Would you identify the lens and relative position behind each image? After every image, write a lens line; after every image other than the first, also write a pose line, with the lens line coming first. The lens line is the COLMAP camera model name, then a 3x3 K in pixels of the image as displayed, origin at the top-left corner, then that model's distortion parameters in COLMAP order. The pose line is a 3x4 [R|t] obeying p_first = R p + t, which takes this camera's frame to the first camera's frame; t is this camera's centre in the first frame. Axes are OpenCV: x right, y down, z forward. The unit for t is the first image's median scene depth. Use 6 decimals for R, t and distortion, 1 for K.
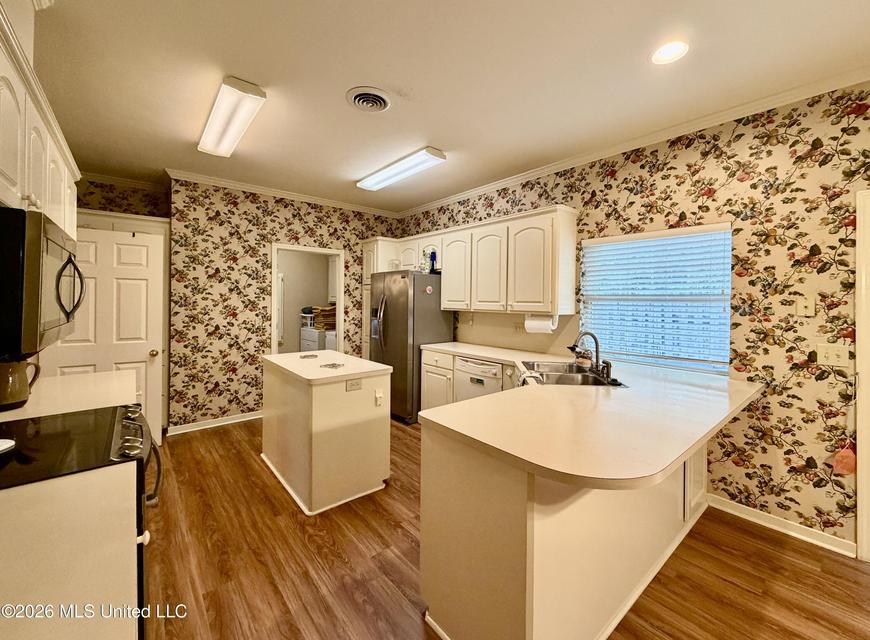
lens RADIAL K [[357.9, 0, 434.9], [0, 357.9, 295.2], [0, 0, 1]] dist [-0.012387, -0.000096]
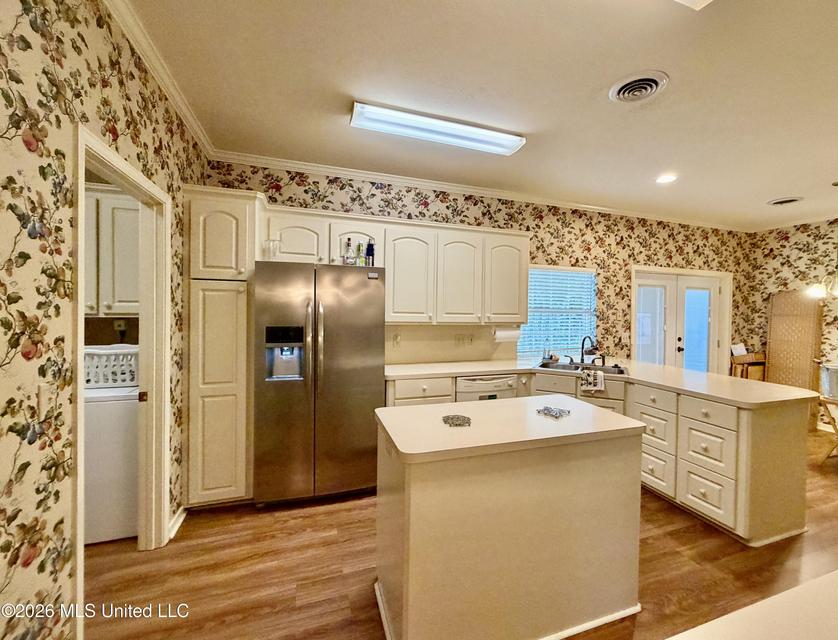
lens RADIAL K [[337.0, 0, 419.0], [0, 337.0, 320.0], [0, 0, 1]] dist [-0.016167, -0.000120]
pose [[0.368667, -0.015098, 0.929439, -0.763284], [-0.014839, 0.999645, 0.022124, 0.019768], [-0.929443, -0.021948, 0.368312, 0.856061]]
